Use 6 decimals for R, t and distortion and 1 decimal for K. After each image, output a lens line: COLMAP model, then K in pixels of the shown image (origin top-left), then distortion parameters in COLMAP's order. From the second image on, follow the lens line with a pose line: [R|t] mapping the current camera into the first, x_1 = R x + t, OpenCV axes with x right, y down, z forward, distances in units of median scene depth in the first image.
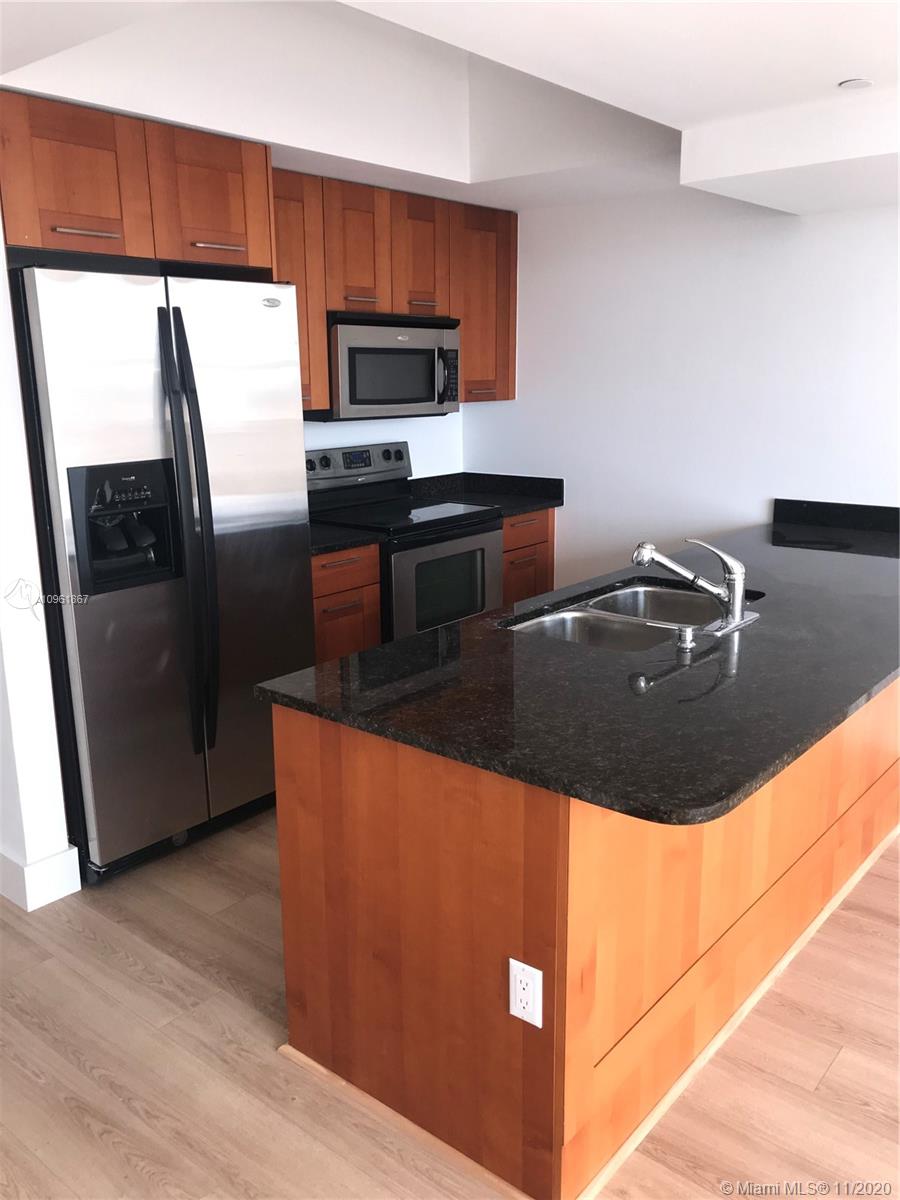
lens RADIAL K [[975.0, 0, 454.2], [0, 975.0, 605.4], [0, 0, 1]] dist [0.005148, 0.009074]
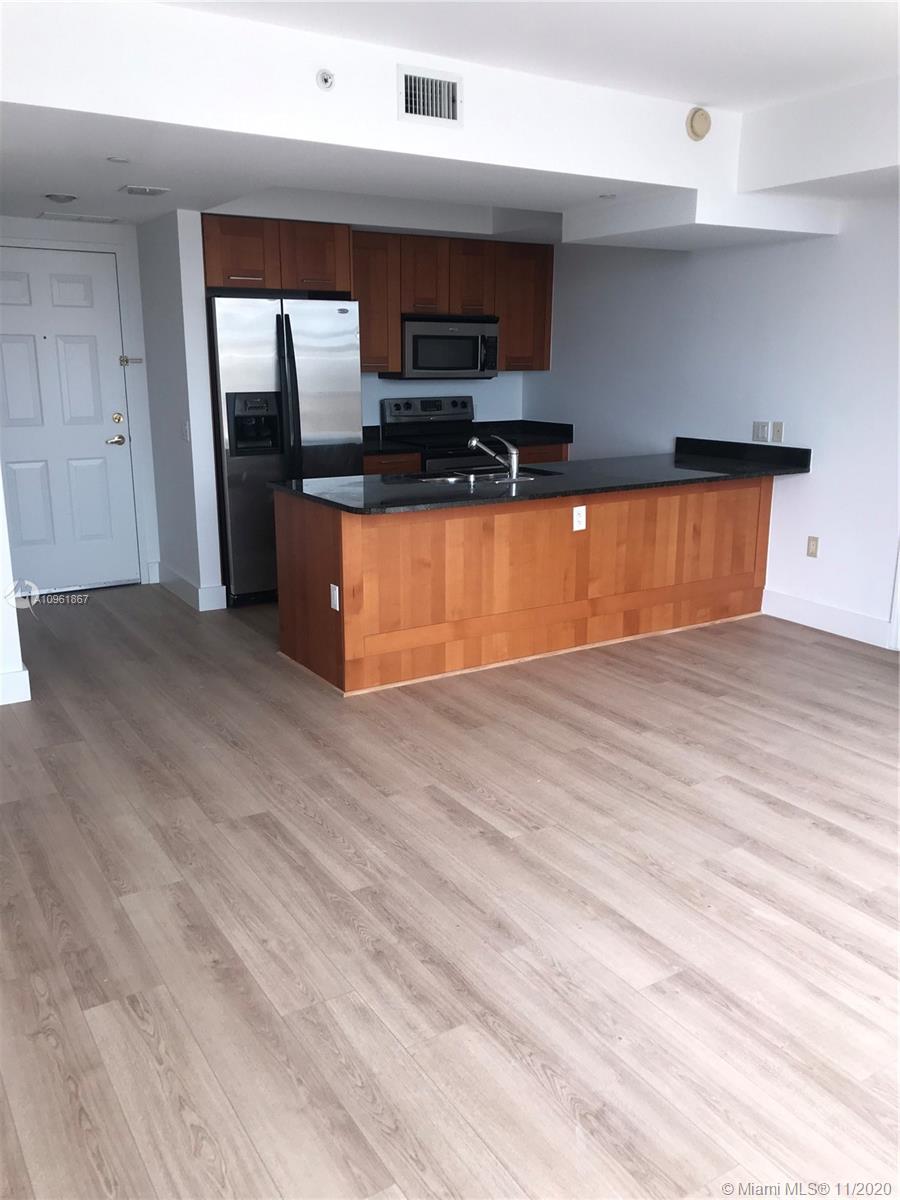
lens RADIAL K [[963.5, 0, 450.0], [0, 963.5, 600.0], [0, 0, 1]] dist [0.052904, -0.002286]
pose [[0.950897, 0.088414, -0.296612, 0.625017], [-0.084526, 0.996084, 0.025933, 0.181631], [0.297743, 0.000412, 0.954646, -0.732394]]
